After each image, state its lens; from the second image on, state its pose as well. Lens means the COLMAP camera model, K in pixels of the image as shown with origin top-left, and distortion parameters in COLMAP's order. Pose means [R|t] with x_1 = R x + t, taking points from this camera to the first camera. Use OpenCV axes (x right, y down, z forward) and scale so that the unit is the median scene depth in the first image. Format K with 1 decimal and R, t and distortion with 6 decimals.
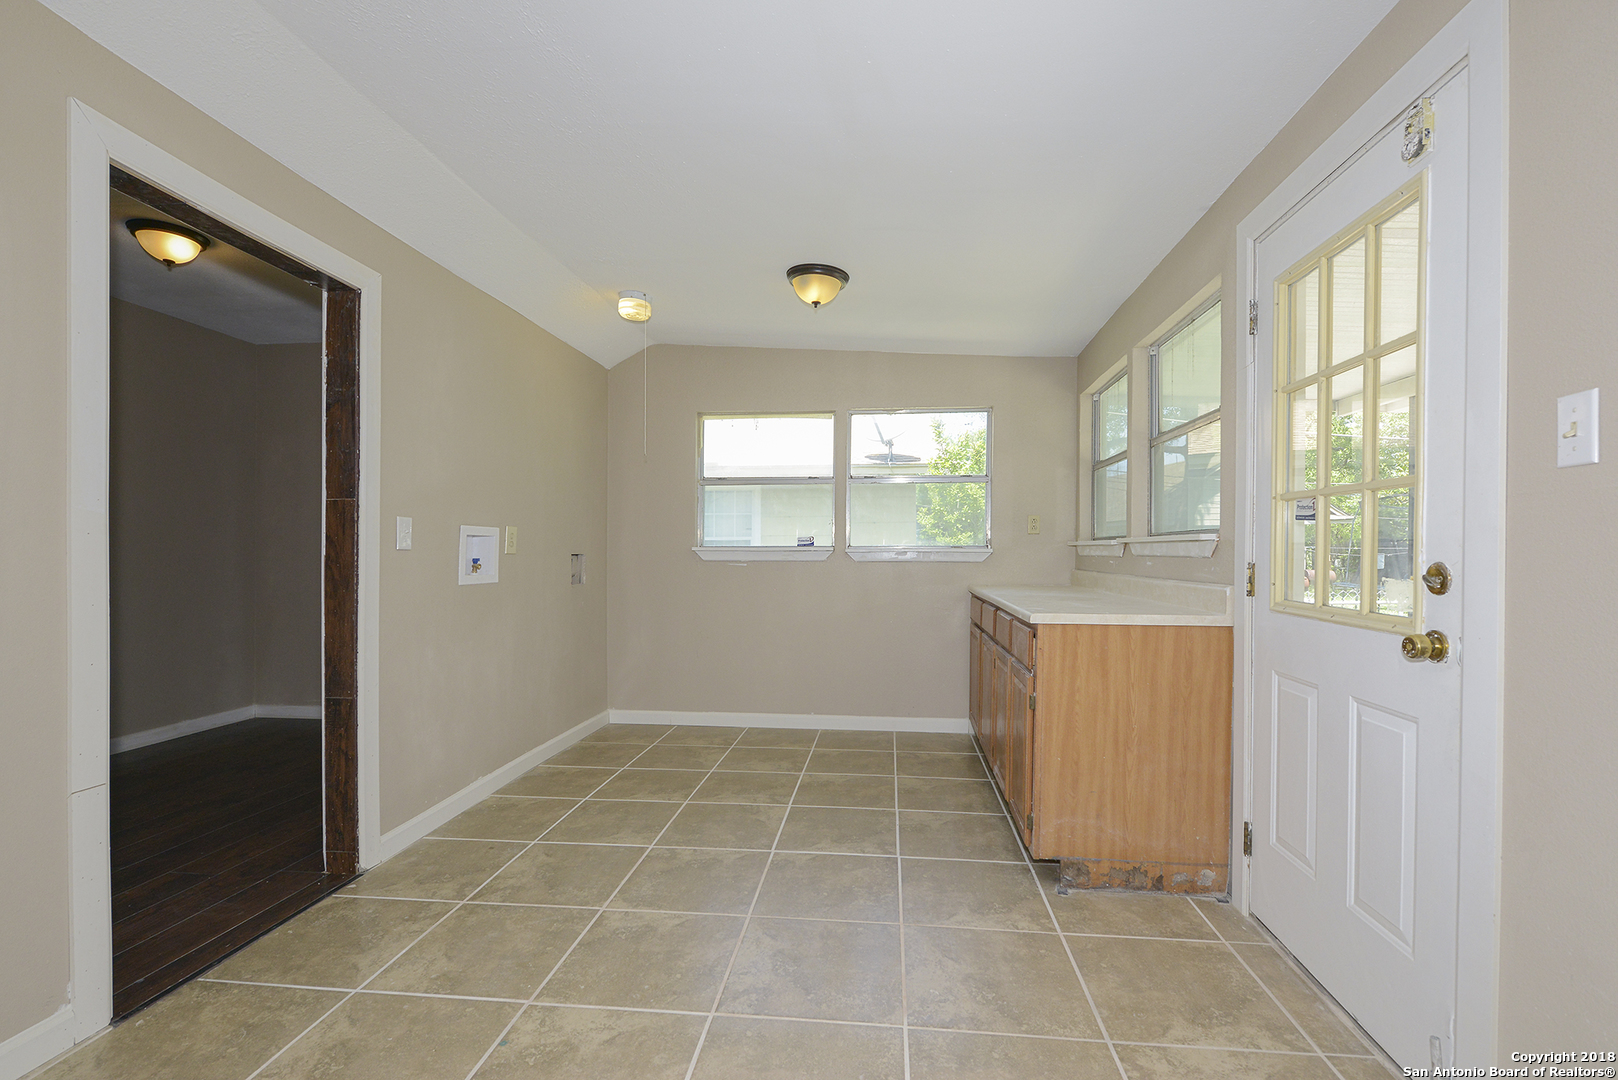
lens RADIAL K [[718.7, 0, 812.7], [0, 718.7, 547.1], [0, 0, 1]] dist [-0.014156, -0.000212]
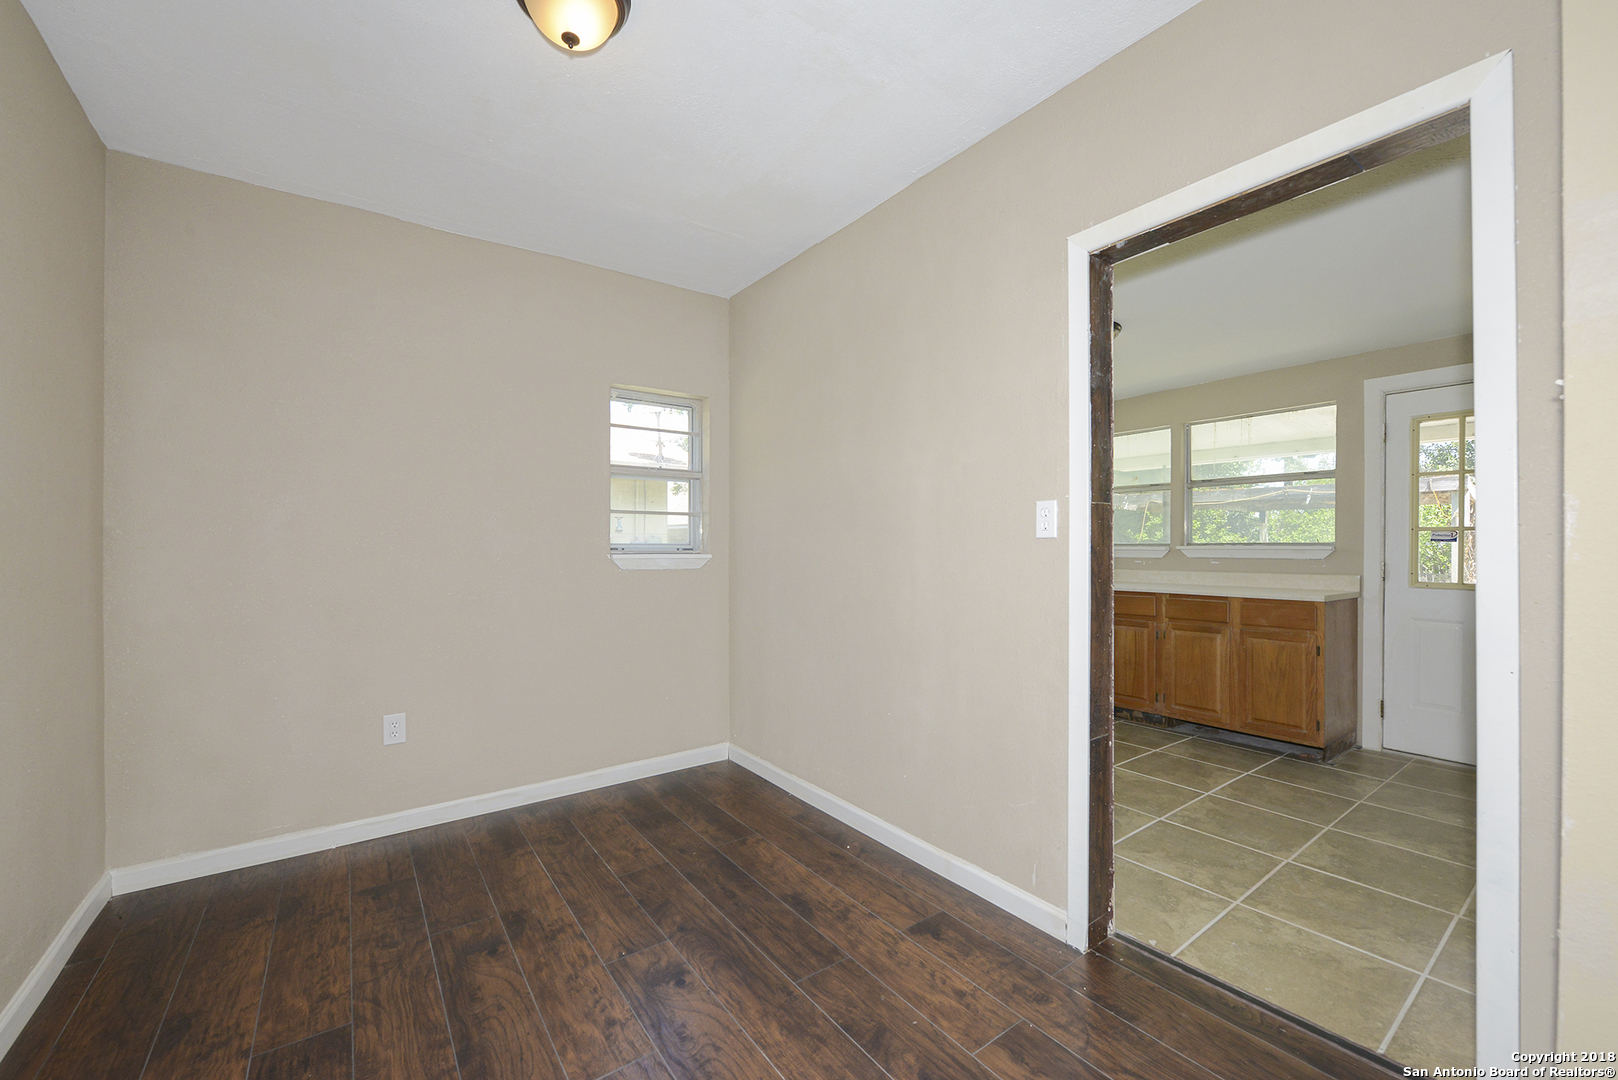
lens RADIAL K [[645.7, 0, 808.5], [0, 645.7, 544.8], [0, 0, 1]] dist [-0.013873, -0.000306]
pose [[0.745728, 0.003521, 0.666242, -1.432424], [0.000418, 0.999983, -0.005753, -0.013054], [-0.666251, 0.004568, 0.745714, 0.660085]]
